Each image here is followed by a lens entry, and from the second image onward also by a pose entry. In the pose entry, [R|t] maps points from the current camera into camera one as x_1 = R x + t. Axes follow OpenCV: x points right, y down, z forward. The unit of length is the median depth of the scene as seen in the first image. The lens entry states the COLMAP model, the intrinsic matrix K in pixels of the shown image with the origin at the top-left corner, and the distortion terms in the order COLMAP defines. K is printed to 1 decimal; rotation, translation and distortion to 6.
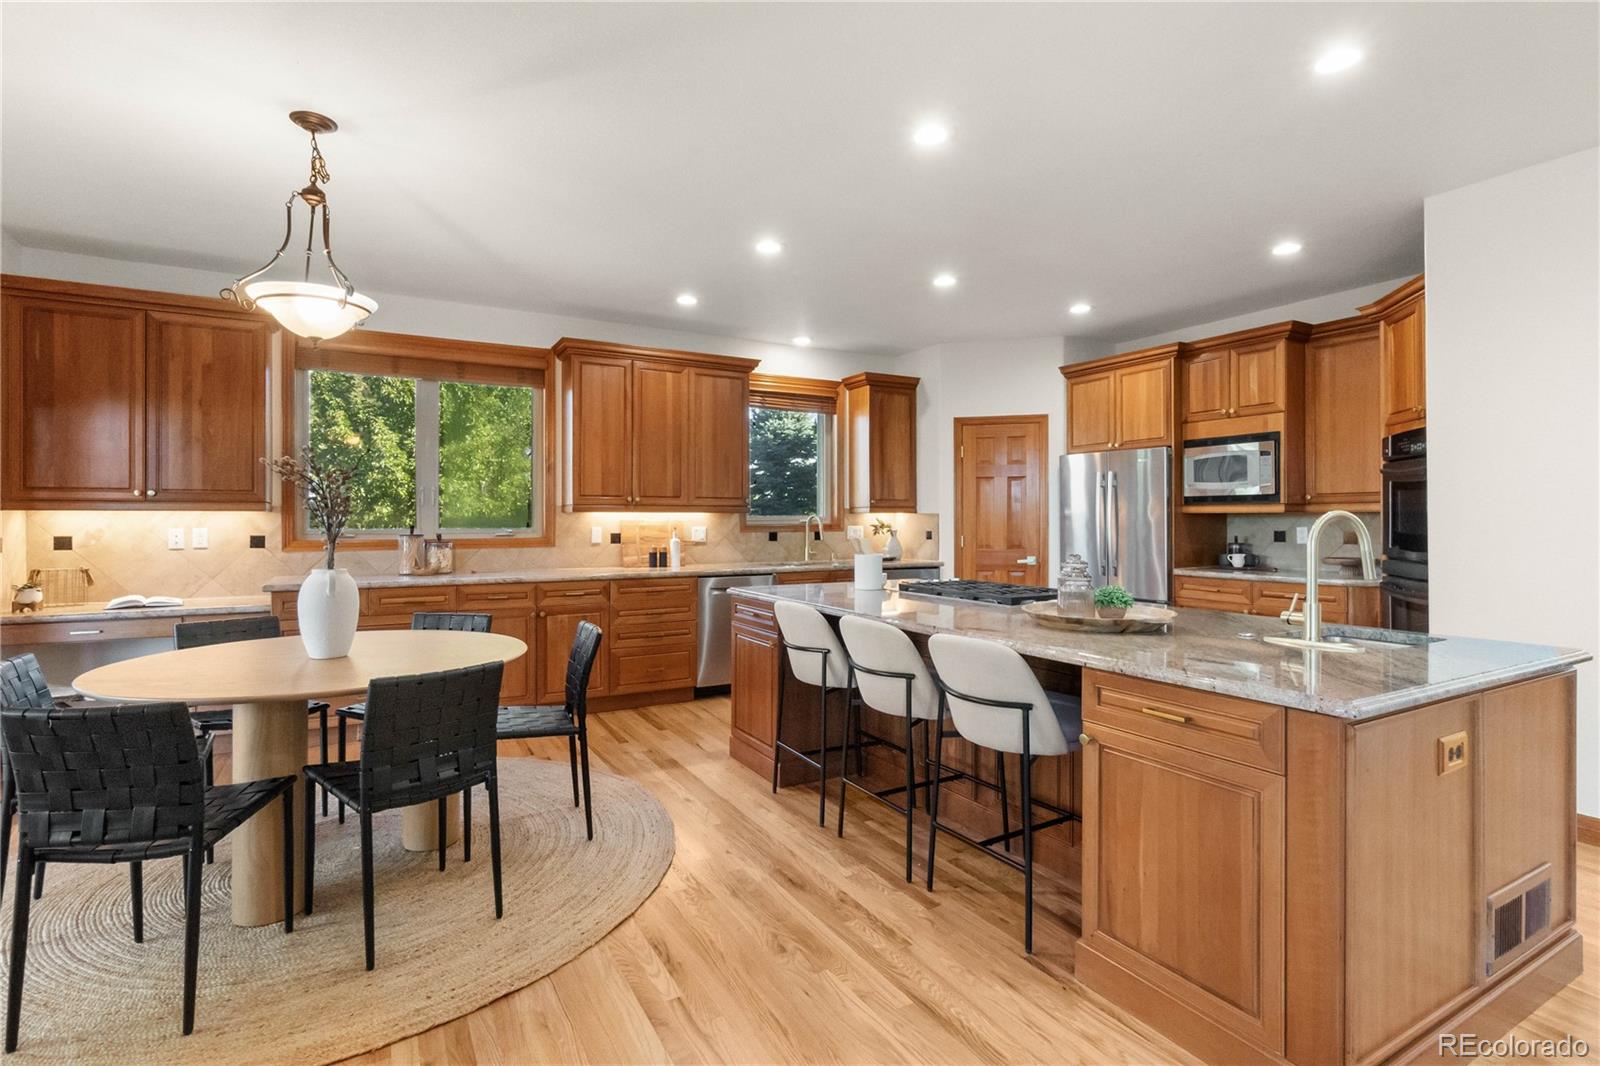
lens RADIAL K [[753.2, 0, 795.0], [0, 753.2, 520.7], [0, 0, 1]] dist [-0.005302, 0.000011]
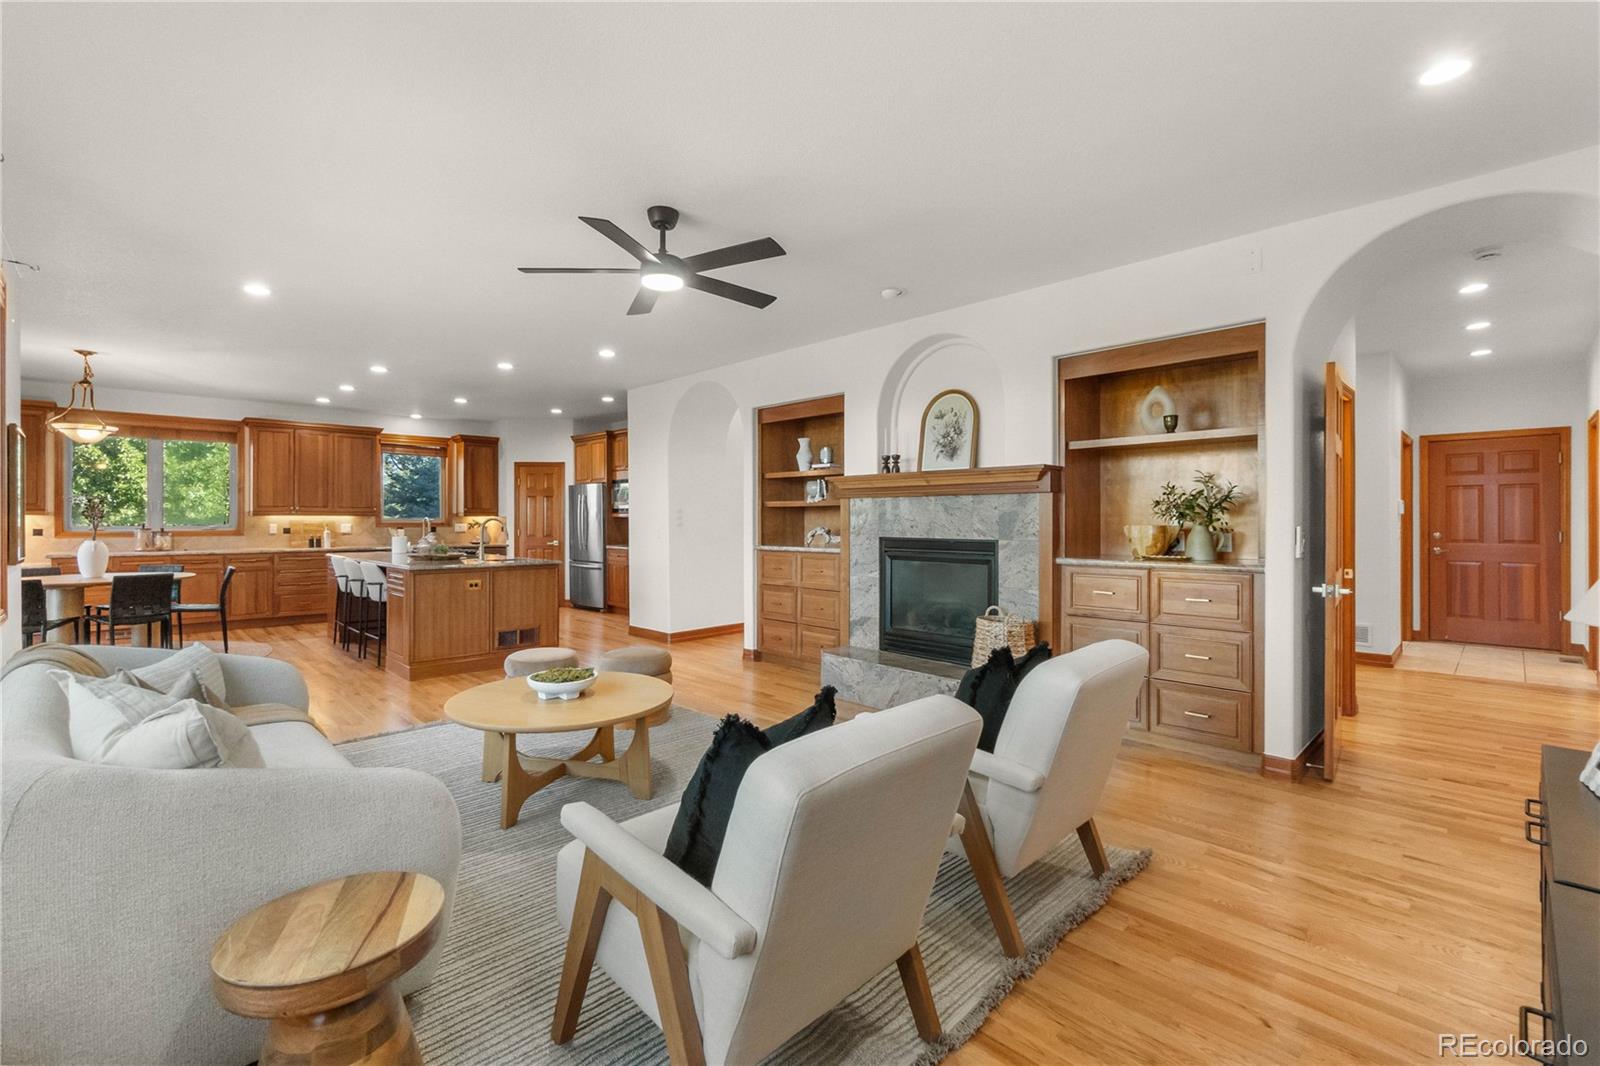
lens RADIAL K [[707.1, 0, 792.0], [0, 707.1, 519.1], [0, 0, 1]] dist [-0.004943, 0.000850]
pose [[0.969183, 0.001569, 0.246335, 0.495745], [-0.000924, 0.999996, -0.002733, 0.000084], [-0.246338, 0.002422, 0.969181, -0.867398]]
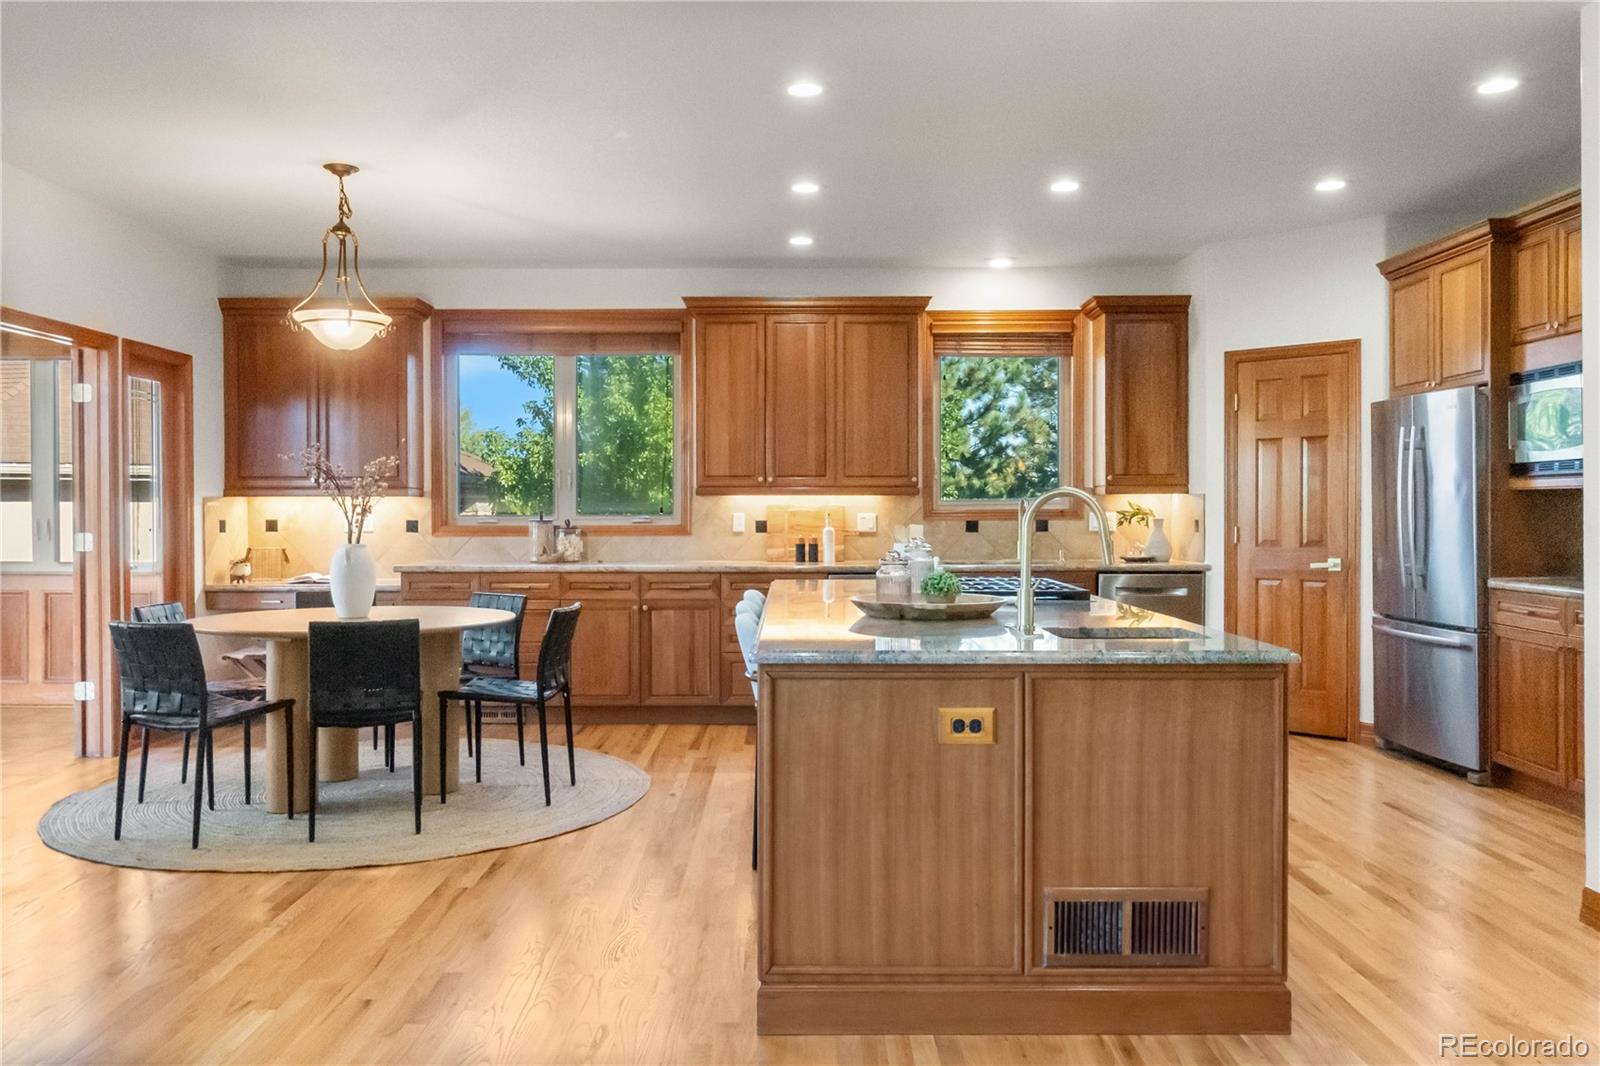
lens RADIAL K [[1235.6, 0, 798.0], [0, 1235.6, 526.8], [0, 0, 1]] dist [0.001078, -0.006463]
pose [[0.870243, 0.004754, -0.492600, 0.486677], [0.000984, 0.999935, 0.011388, 0.008269], [0.492622, -0.010394, 0.870181, -0.180348]]
